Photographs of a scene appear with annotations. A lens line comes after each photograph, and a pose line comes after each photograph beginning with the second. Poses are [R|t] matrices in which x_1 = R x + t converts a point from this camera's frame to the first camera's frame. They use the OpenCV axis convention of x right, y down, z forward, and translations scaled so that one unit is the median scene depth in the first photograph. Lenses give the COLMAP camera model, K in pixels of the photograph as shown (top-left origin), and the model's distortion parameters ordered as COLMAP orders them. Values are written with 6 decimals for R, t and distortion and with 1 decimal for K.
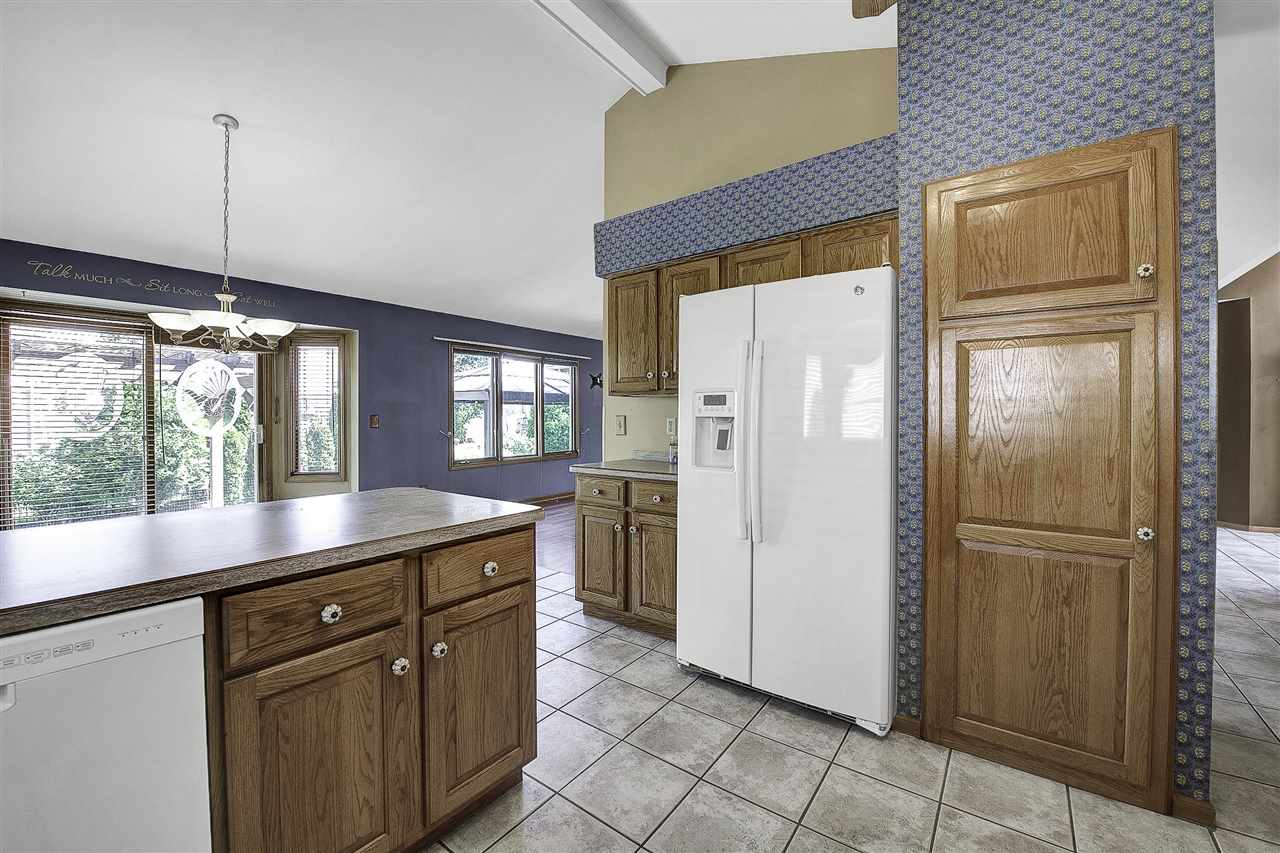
lens RADIAL K [[519.4, 0, 640.1], [0, 519.4, 421.2], [0, 0, 1]] dist [-0.002653, -0.000245]
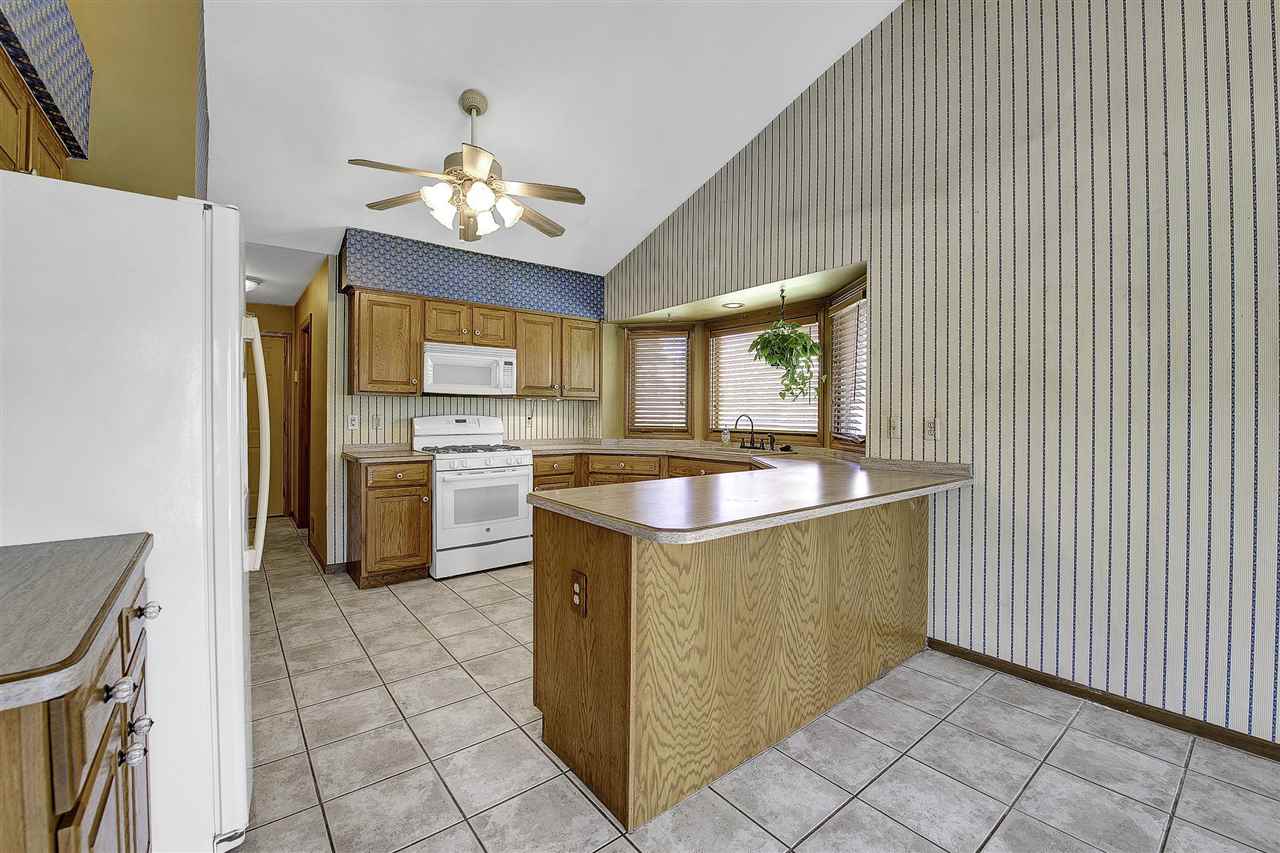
lens RADIAL K [[519.4, 0, 639.5], [0, 519.4, 418.6], [0, 0, 1]] dist [-0.002653, -0.000245]
pose [[-0.965692, -0.005867, 0.259624, -0.674861], [-0.002107, 0.999889, 0.014759, -0.023672], [-0.259682, 0.013706, -0.965597, 1.896954]]
